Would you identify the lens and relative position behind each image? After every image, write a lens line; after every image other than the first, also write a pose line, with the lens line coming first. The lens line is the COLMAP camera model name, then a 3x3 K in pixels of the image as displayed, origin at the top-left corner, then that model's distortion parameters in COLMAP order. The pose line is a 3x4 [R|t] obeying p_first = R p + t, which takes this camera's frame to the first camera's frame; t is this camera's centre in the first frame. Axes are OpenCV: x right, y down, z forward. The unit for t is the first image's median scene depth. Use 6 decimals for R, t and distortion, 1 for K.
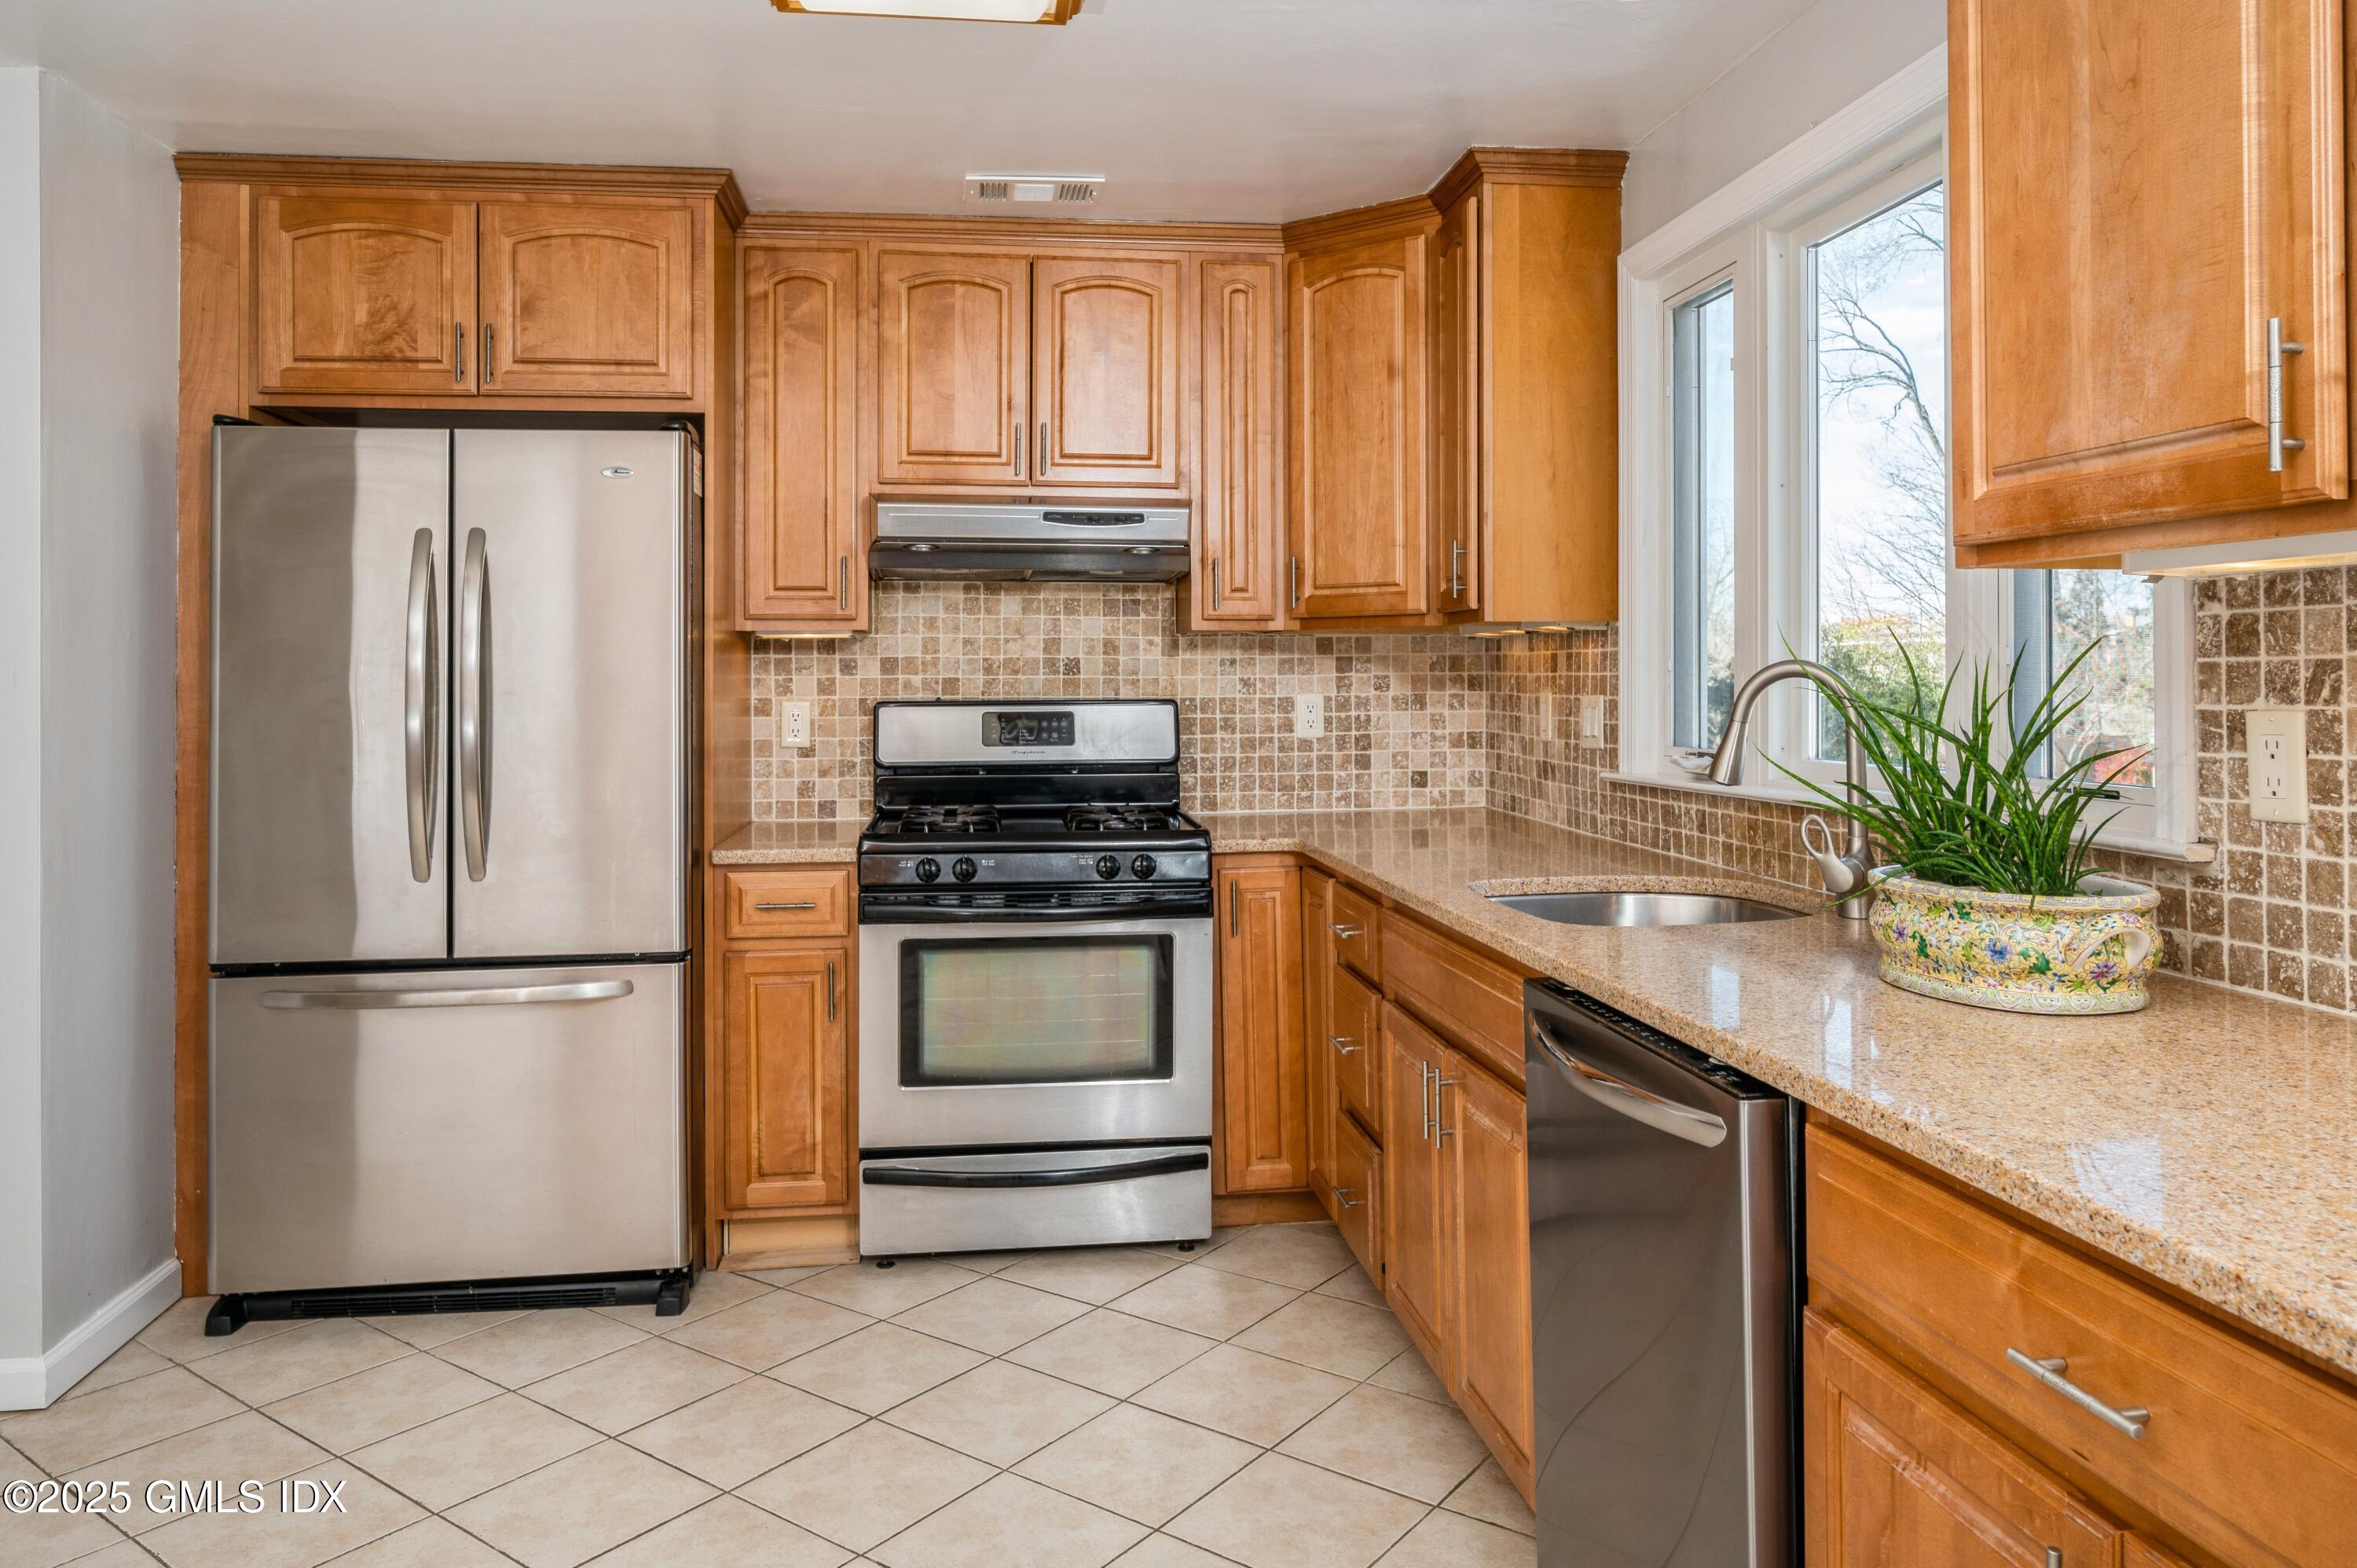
lens RADIAL K [[1652.1, 0, 1173.9], [0, 1652.1, 684.5], [0, 0, 1]] dist [-0.001111, -0.000243]
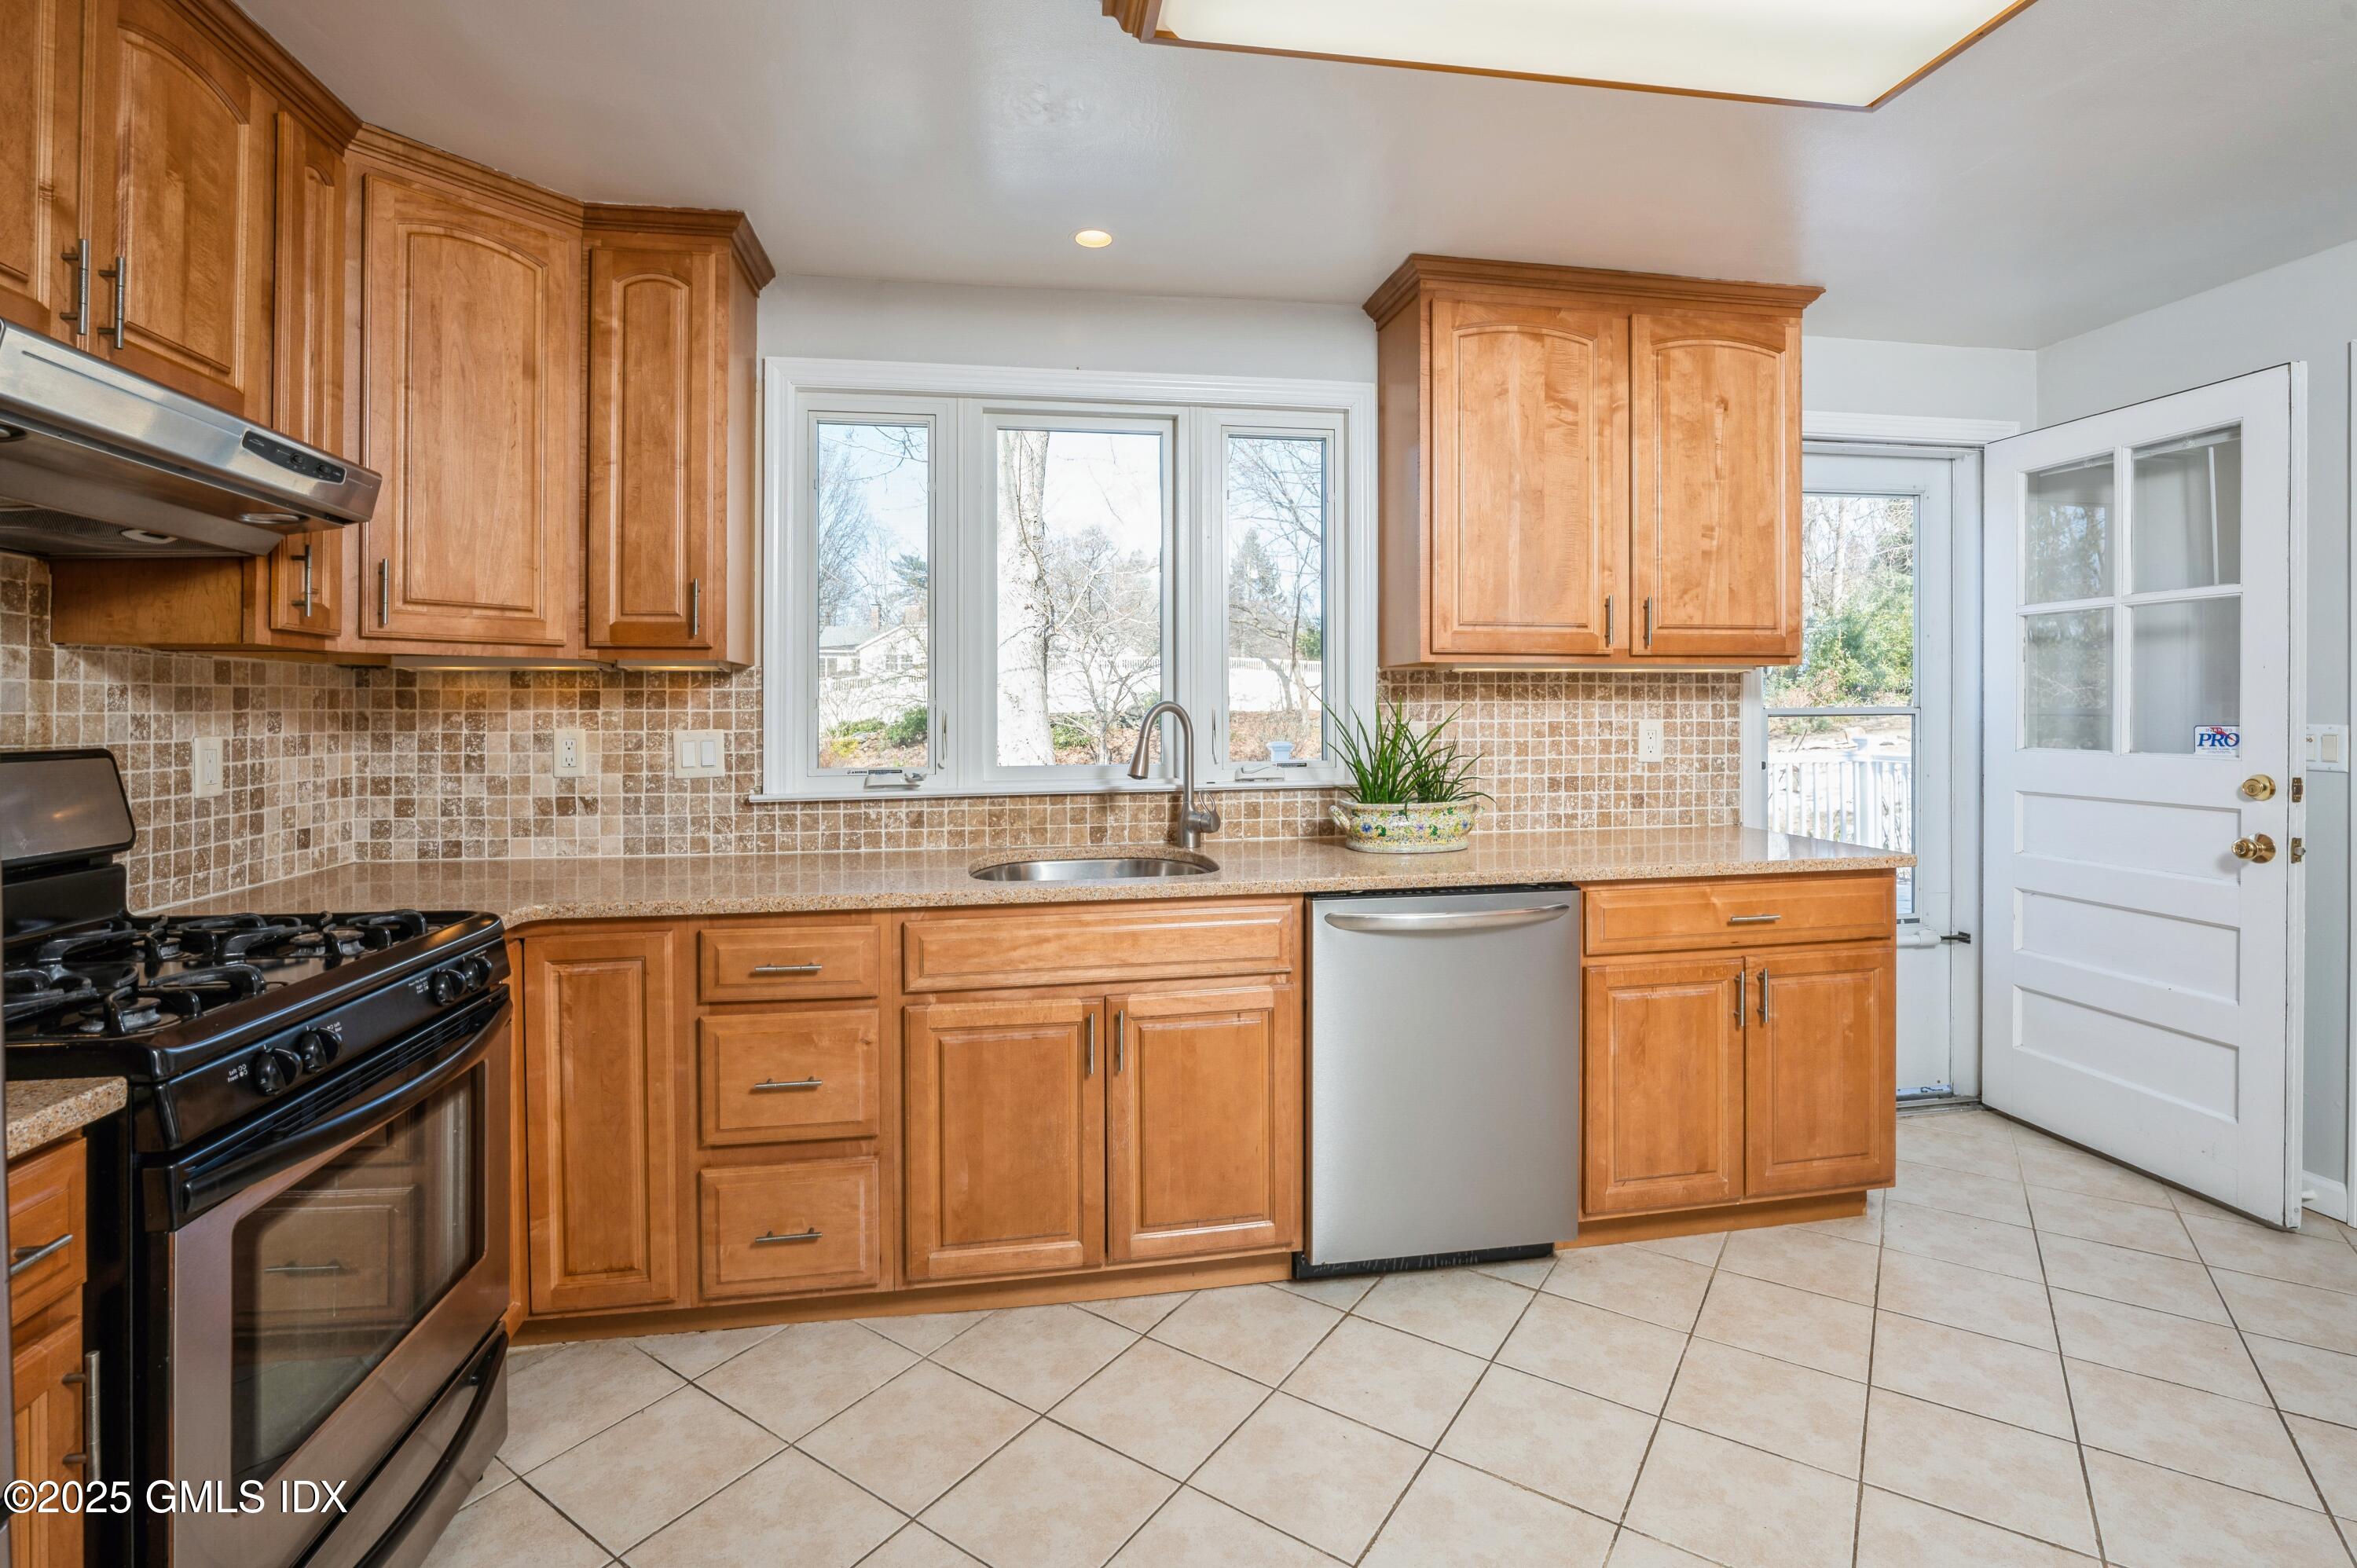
lens RADIAL K [[1128.2, 0, 1180.7], [0, 1128.2, 721.0], [0, 0, 1]] dist [-0.000862, -0.000020]
pose [[-0.061244, -0.002790, 0.998119, -0.441377], [0.009496, 0.999949, 0.003378, 0.000972], [-0.998078, 0.009685, -0.061215, 0.602772]]
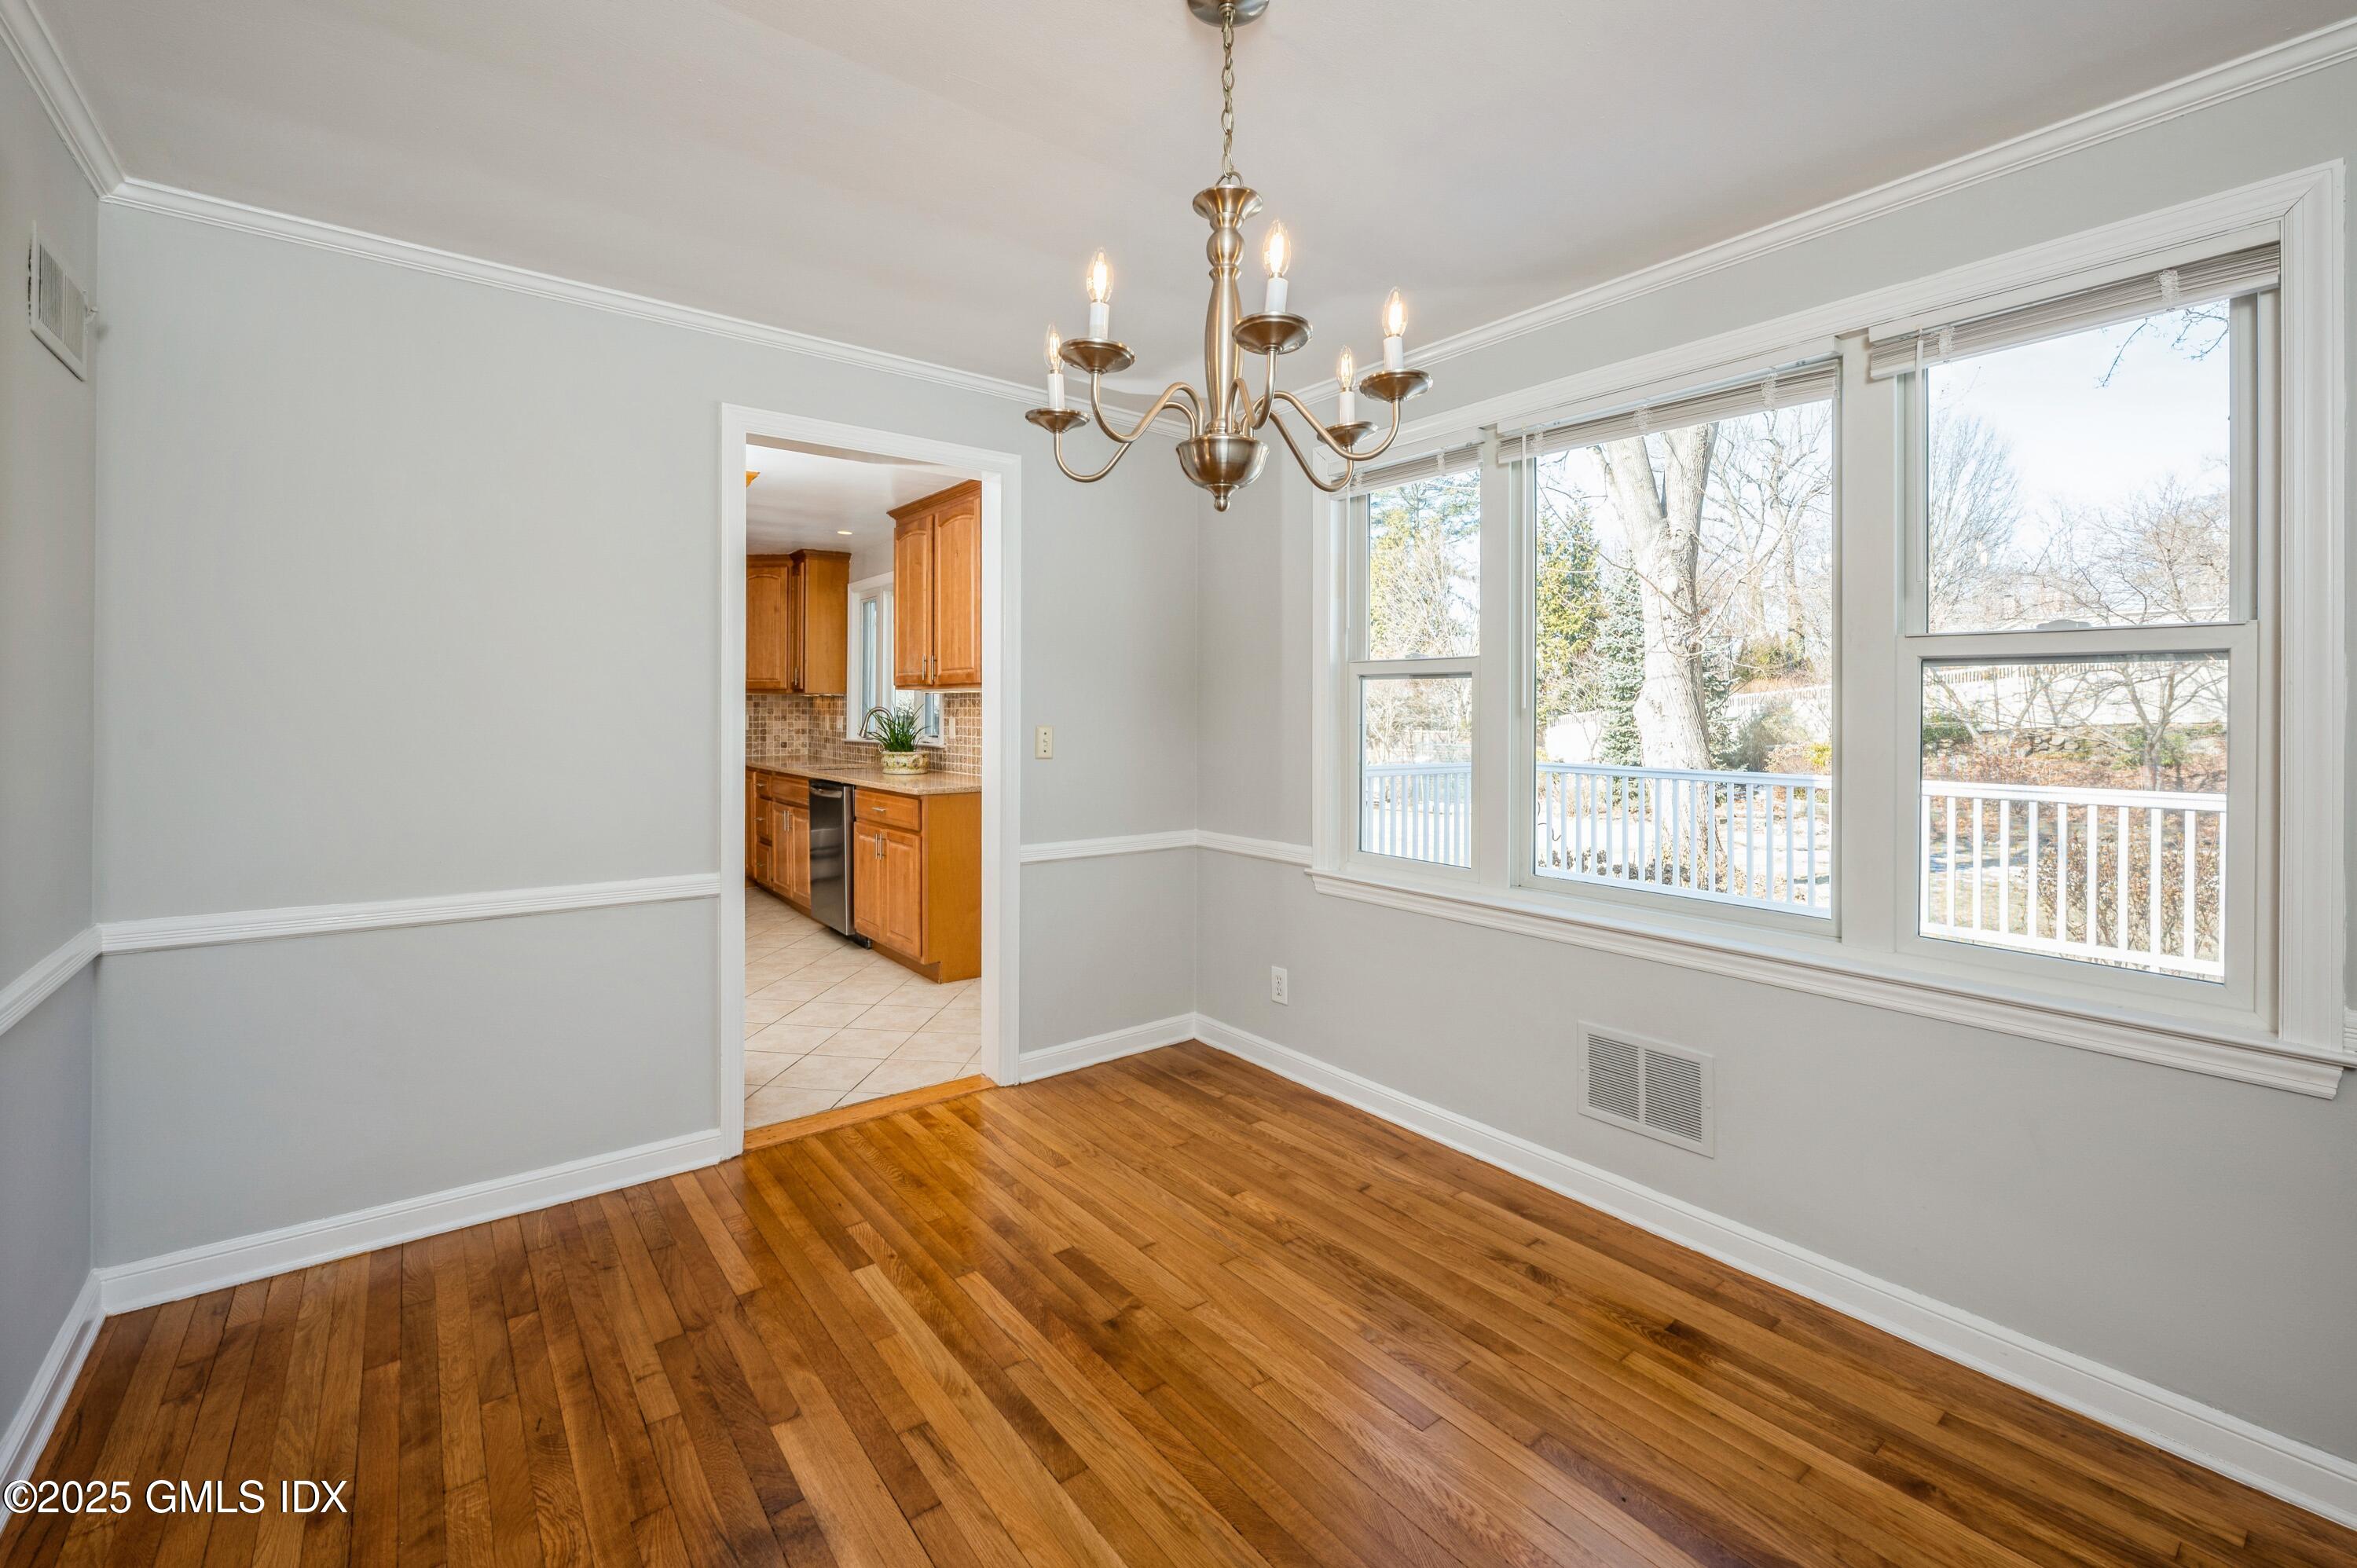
lens RADIAL K [[964.1, 0, 1180.4], [0, 964.1, 709.9], [0, 0, 1]] dist [-0.001951, -0.000305]
pose [[0.858255, 0.006712, 0.513180, -0.129315], [-0.005487, 0.999977, -0.003903, -0.001427], [-0.513194, 0.000534, 0.858272, -0.855820]]
